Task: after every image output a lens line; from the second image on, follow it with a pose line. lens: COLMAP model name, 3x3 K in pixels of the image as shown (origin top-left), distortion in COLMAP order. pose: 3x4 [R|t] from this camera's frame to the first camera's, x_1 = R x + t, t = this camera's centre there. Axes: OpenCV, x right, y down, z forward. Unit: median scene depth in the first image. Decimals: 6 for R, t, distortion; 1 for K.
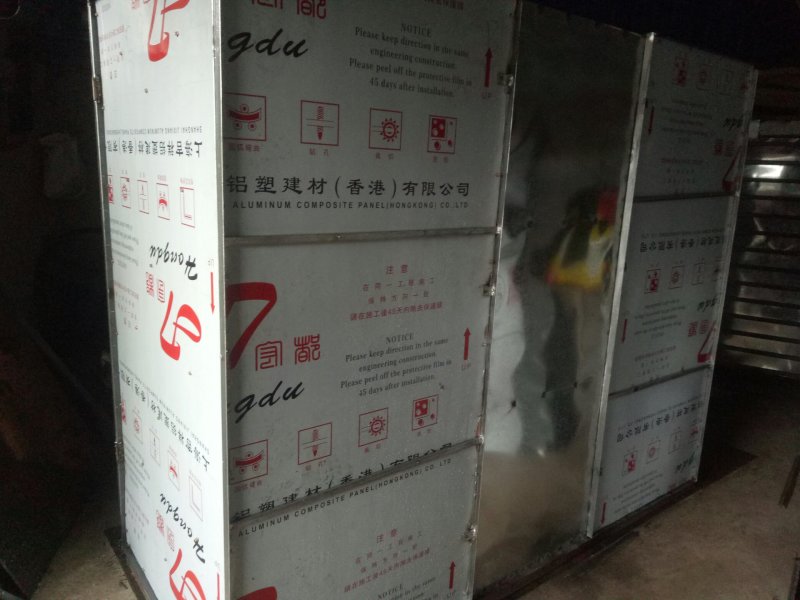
lens RADIAL K [[616.7, 0, 400.0], [0, 616.7, 300.0], [0, 0, 1]] dist [0.060577, -0.115017]
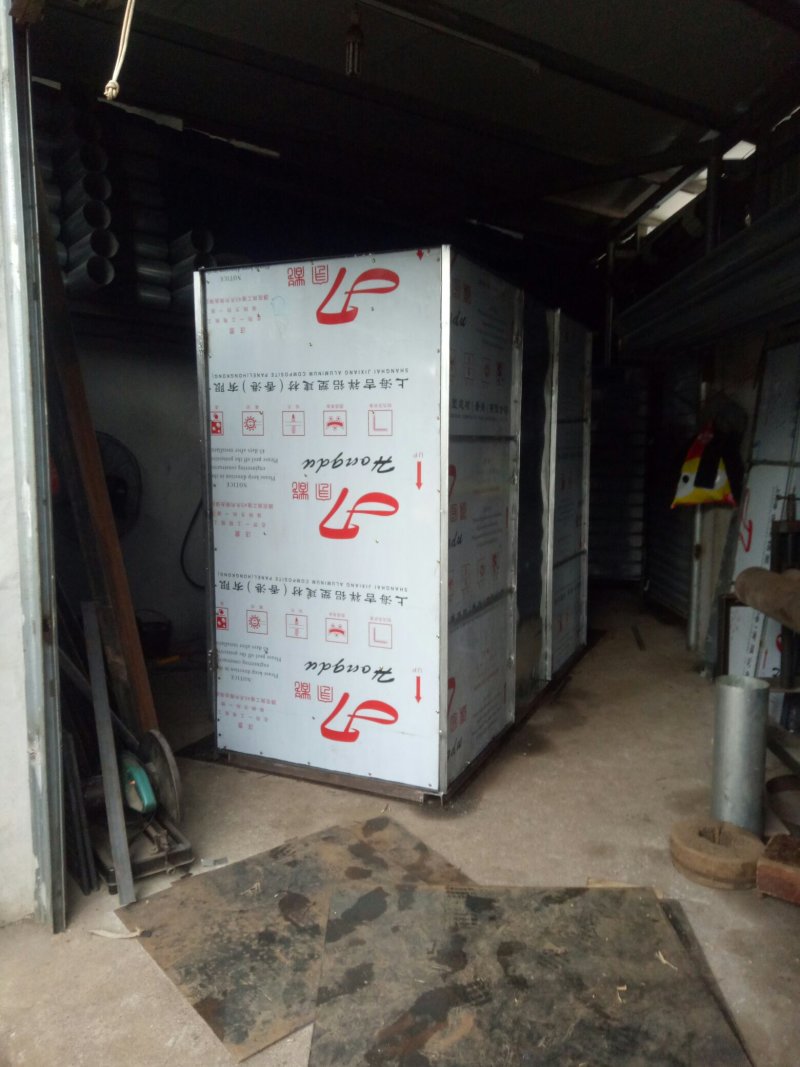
lens RADIAL K [[822.5, 0, 400.0], [0, 822.5, 533.5], [0, 0, 1]] dist [0.060577, -0.115017]
pose [[-0.973184, 0.077312, -0.216648, 0.090587], [0.000638, -0.940917, -0.338637, 0.179001], [-0.230028, -0.329695, 0.915636, -1.135014]]
